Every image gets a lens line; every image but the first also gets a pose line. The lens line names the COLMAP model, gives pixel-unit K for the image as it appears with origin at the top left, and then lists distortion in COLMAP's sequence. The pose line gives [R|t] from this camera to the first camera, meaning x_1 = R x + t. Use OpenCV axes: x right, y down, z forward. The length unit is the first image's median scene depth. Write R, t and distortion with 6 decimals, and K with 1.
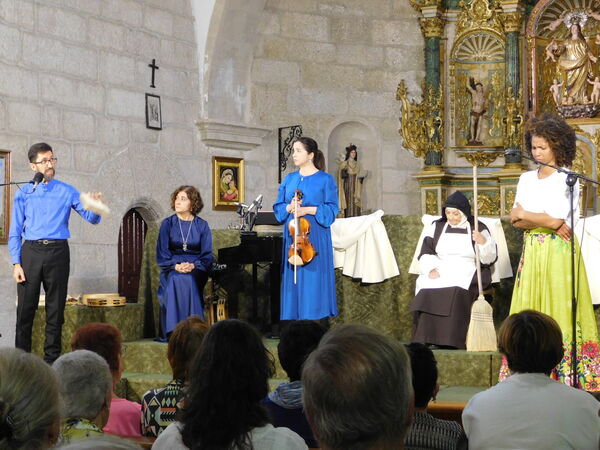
lens RADIAL K [[1189.0, 0, 300.6], [0, 1189.0, 228.5], [0, 0, 1]] dist [0.027952, 0.000000]
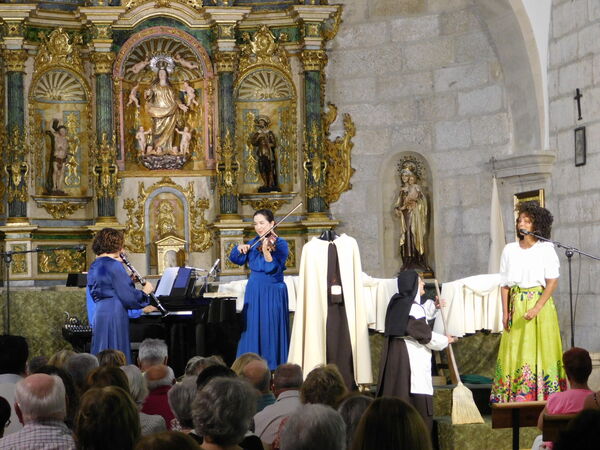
lens RADIAL K [[1787.9, 0, 299.7], [0, 1787.9, 230.4], [0, 0, 1]] dist [0.087443, 0.000000]
pose [[0.816345, 0.011075, 0.577458, -0.495851], [0.006207, 0.999590, -0.027946, -0.004729], [-0.577531, 0.026398, 0.815942, -0.208583]]
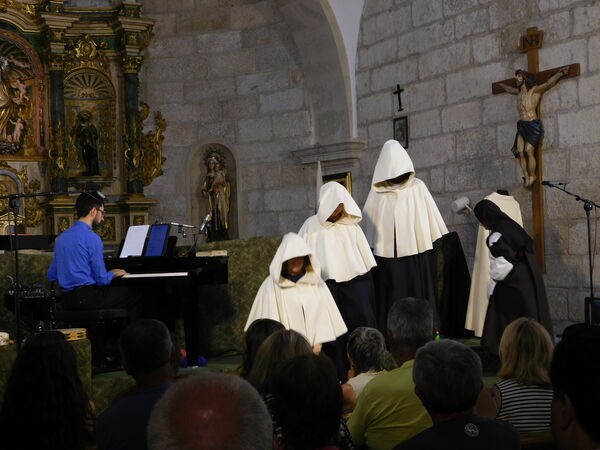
lens RADIAL K [[1057.7, 0, 300.7], [0, 1057.7, 227.2], [0, 0, 1]] dist [0.030604, 0.000000]
pose [[0.593996, 0.014881, 0.804330, -0.374018], [0.015256, 0.999441, -0.029758, 0.004862], [-0.804323, 0.029947, 0.593437, 0.221822]]
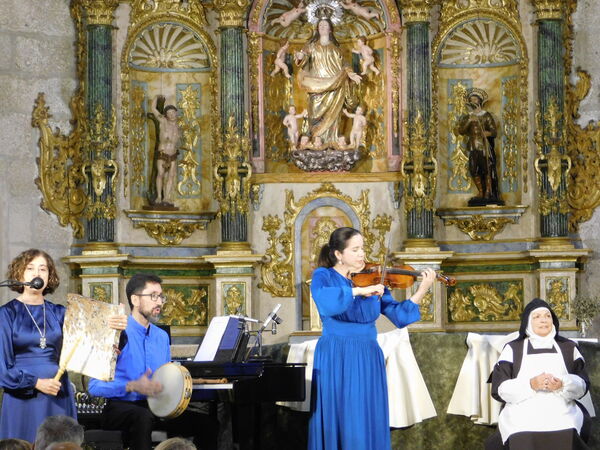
lens RADIAL K [[2648.5, 0, 302.1], [0, 2648.5, 228.1], [0, 0, 1]] dist [0.303810, 0.000000]
pose [[0.898637, 0.023111, 0.438083, -0.384281], [-0.004137, 0.999013, -0.044216, -0.002106], [-0.438672, 0.037921, 0.897847, -0.230921]]
